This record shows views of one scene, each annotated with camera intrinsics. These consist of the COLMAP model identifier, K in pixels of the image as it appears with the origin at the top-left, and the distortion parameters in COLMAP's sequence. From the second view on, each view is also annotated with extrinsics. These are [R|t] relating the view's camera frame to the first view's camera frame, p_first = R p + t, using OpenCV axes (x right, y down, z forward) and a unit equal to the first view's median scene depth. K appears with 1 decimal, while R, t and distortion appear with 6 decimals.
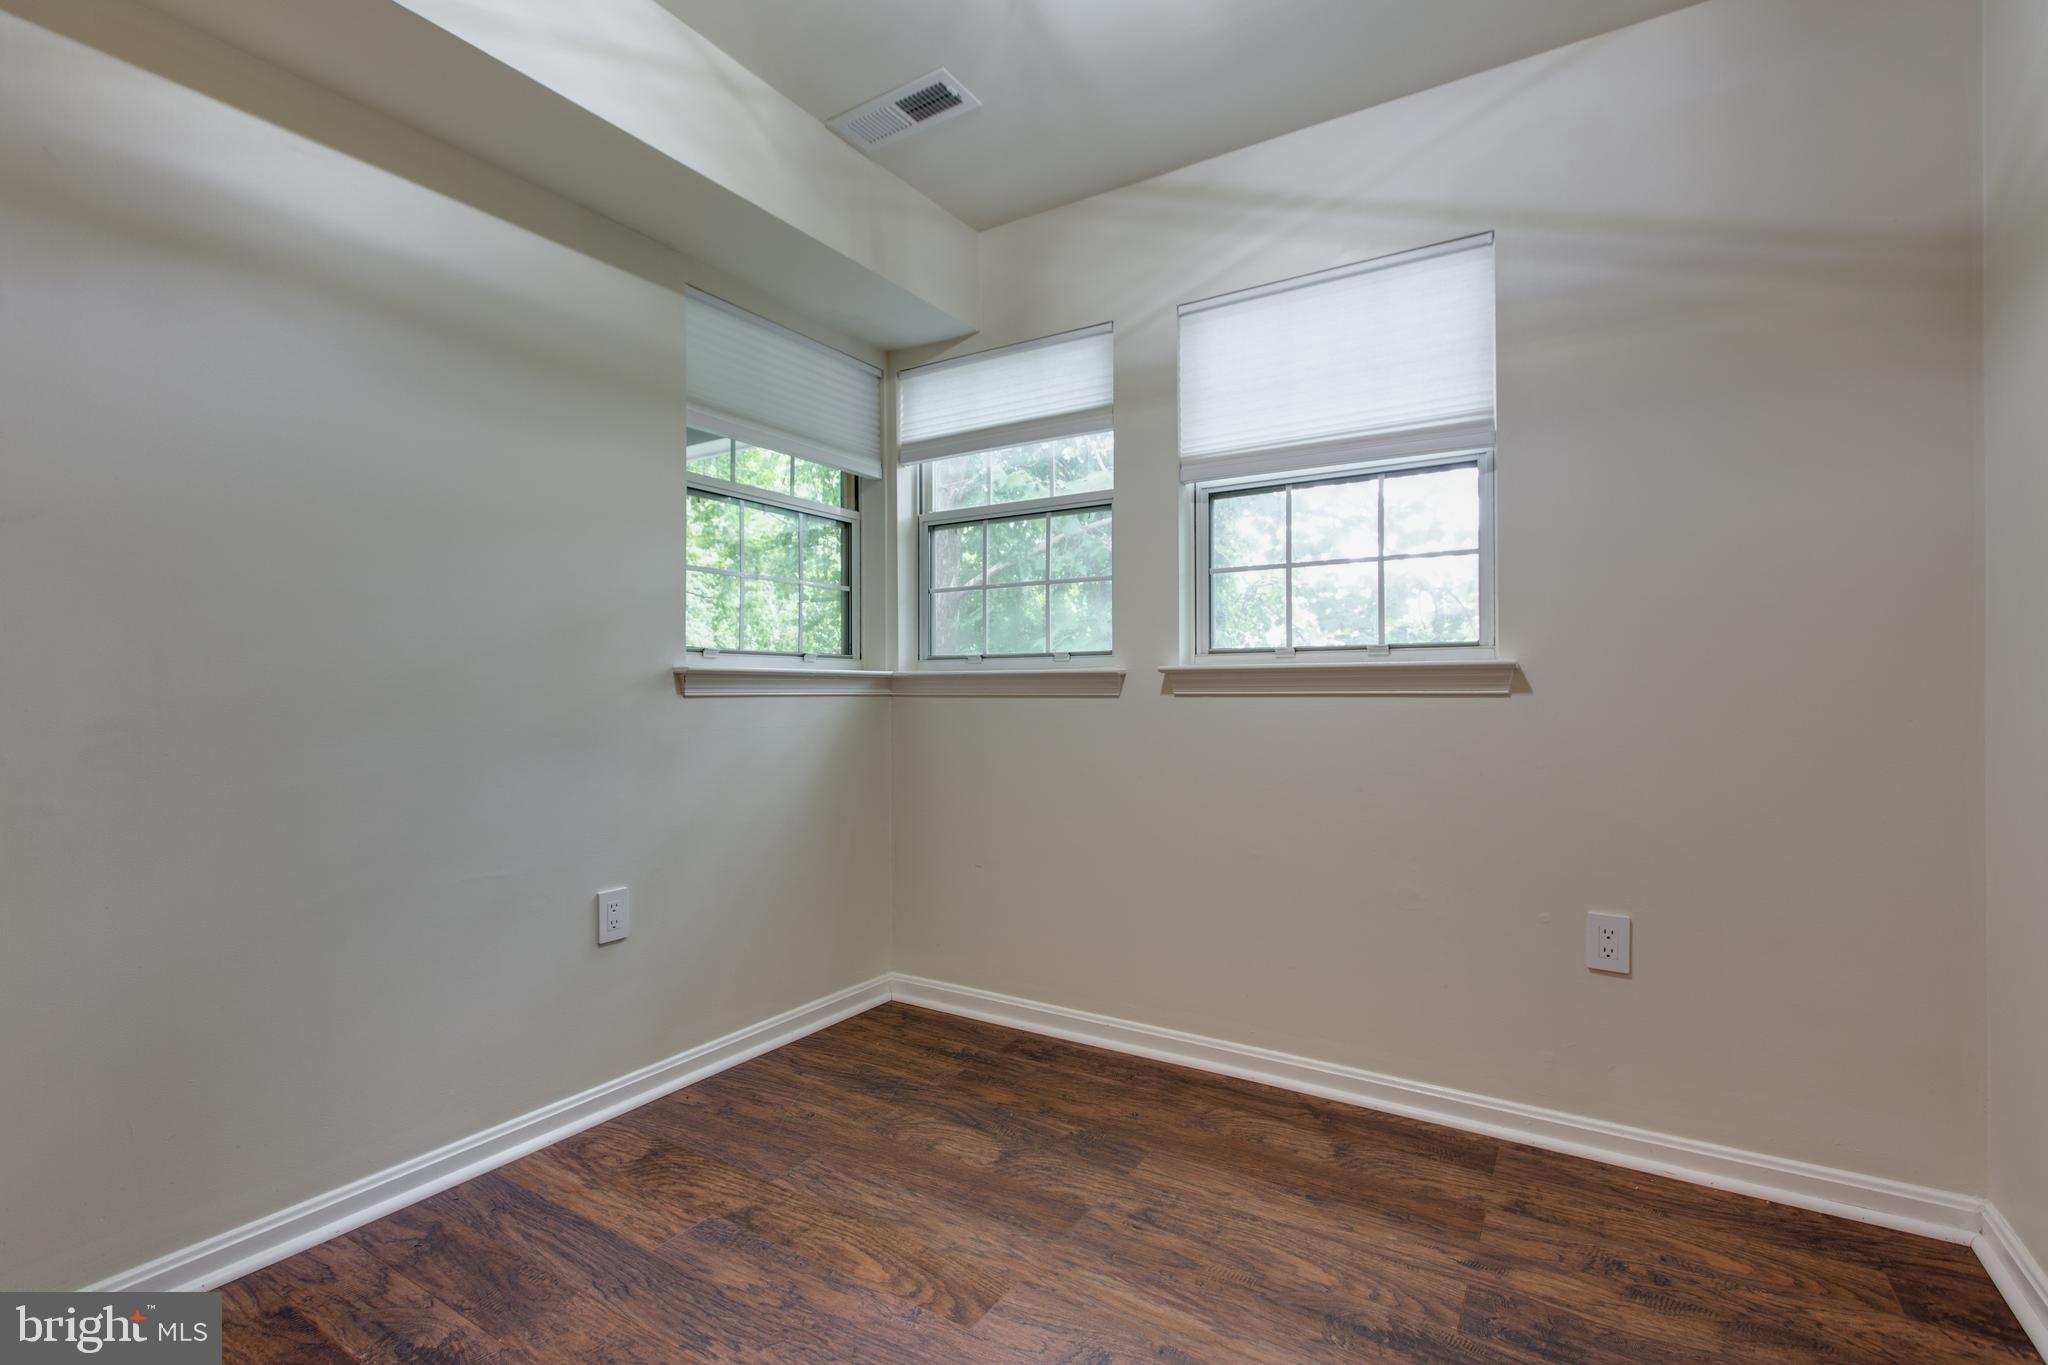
lens RADIAL K [[910.9, 0, 981.7], [0, 910.9, 682.7], [0, 0, 1]] dist [0.000477, -0.000193]
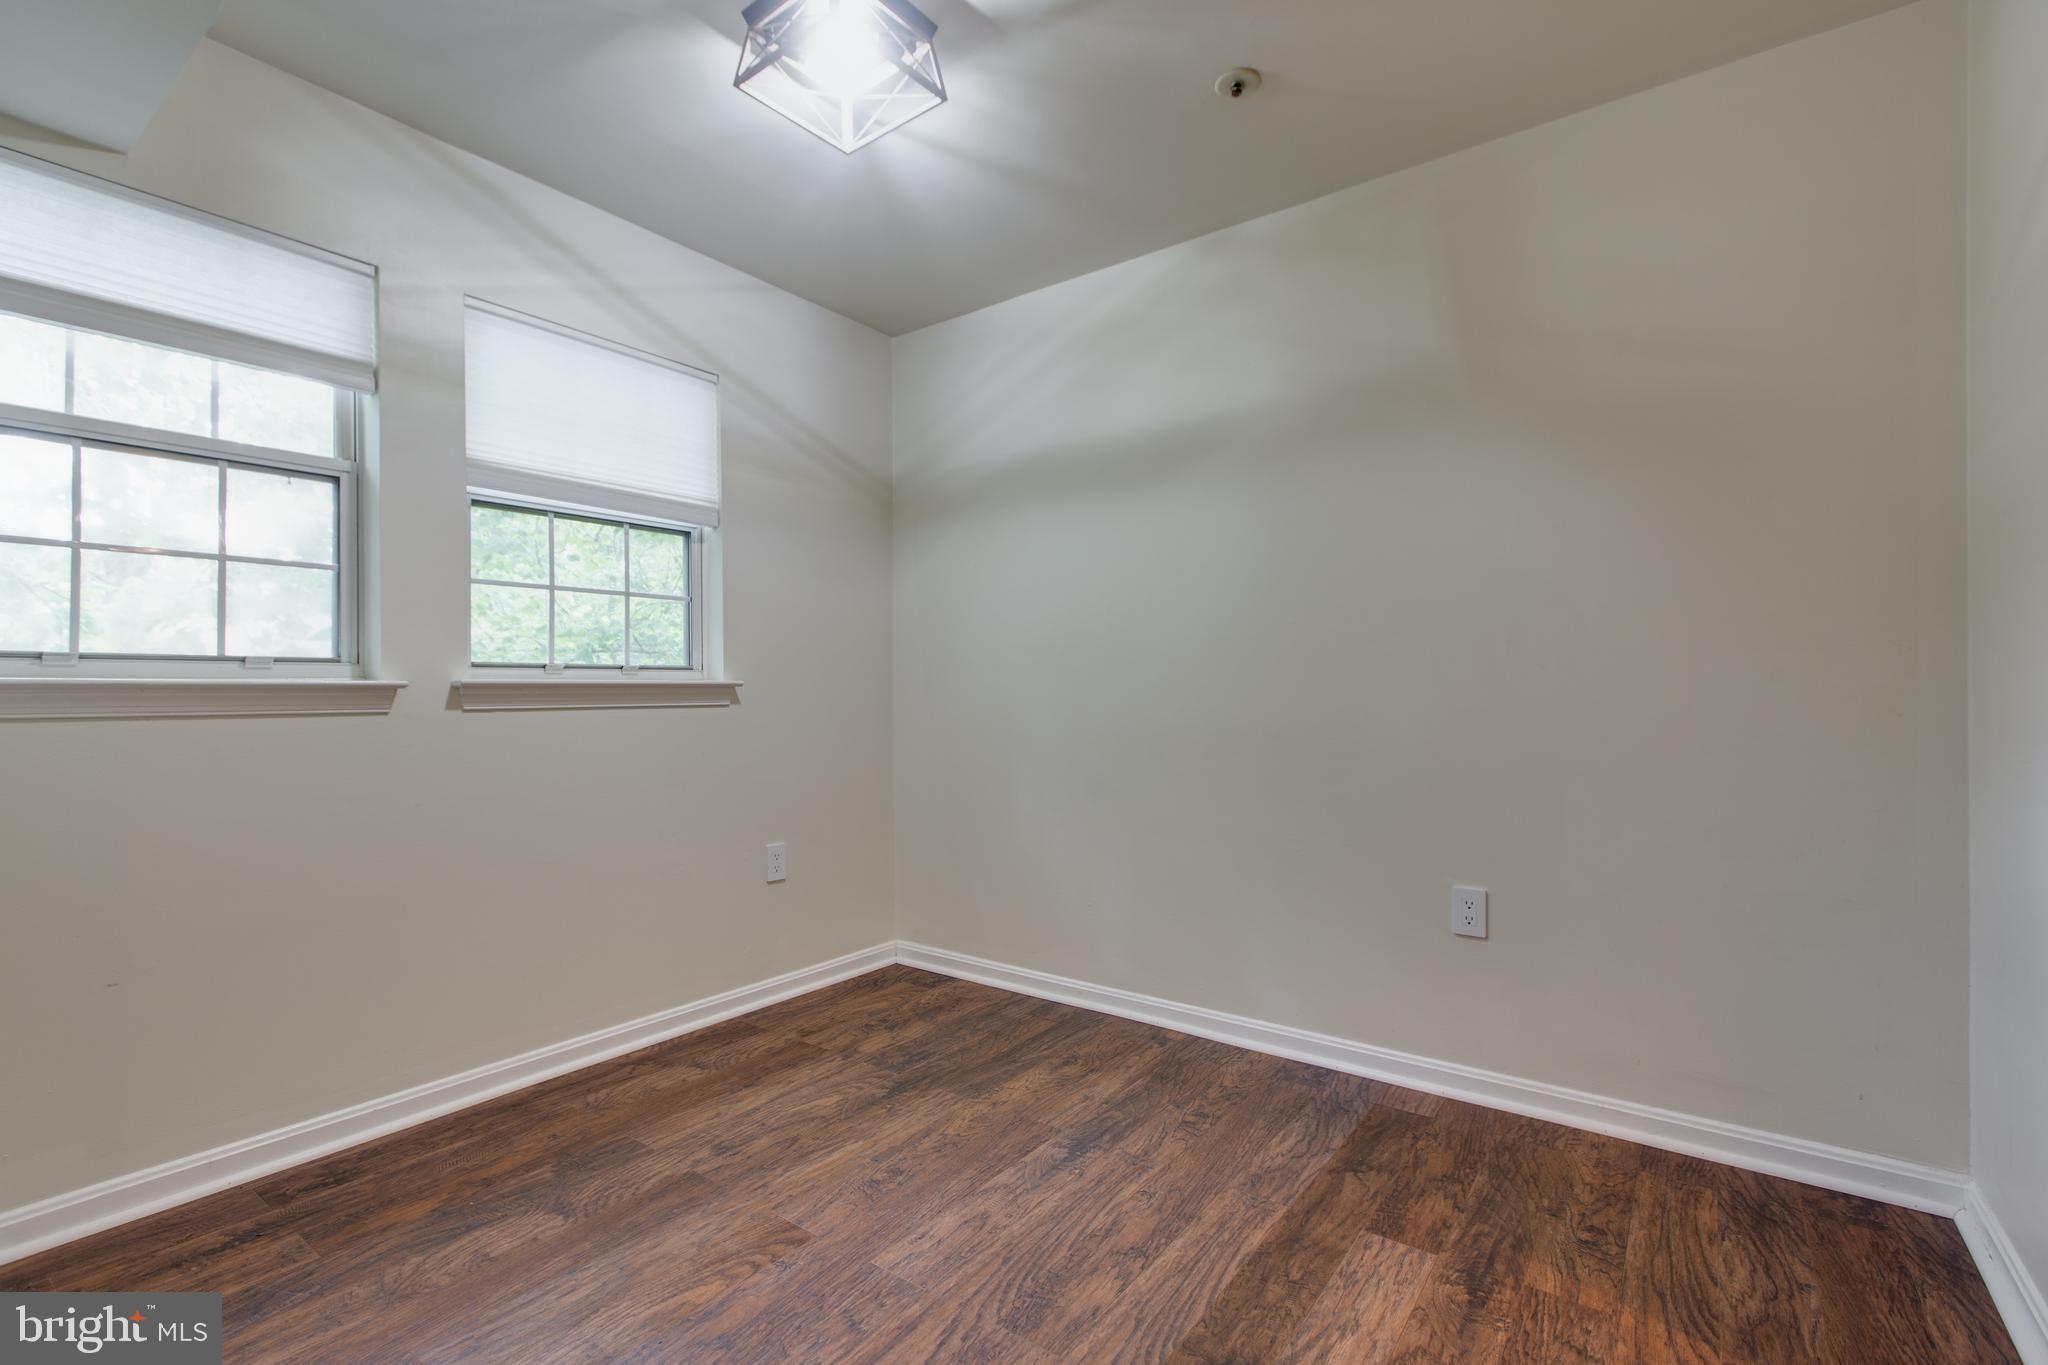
lens RADIAL K [[943.4, 0, 1005.0], [0, 943.4, 682.9], [0, 0, 1]] dist [-0.002181, -0.000162]
pose [[0.074045, 0.017226, 0.997106, -0.832093], [0.004242, 0.999836, -0.017589, 0.006090], [-0.997246, 0.005533, 0.073960, 0.444285]]
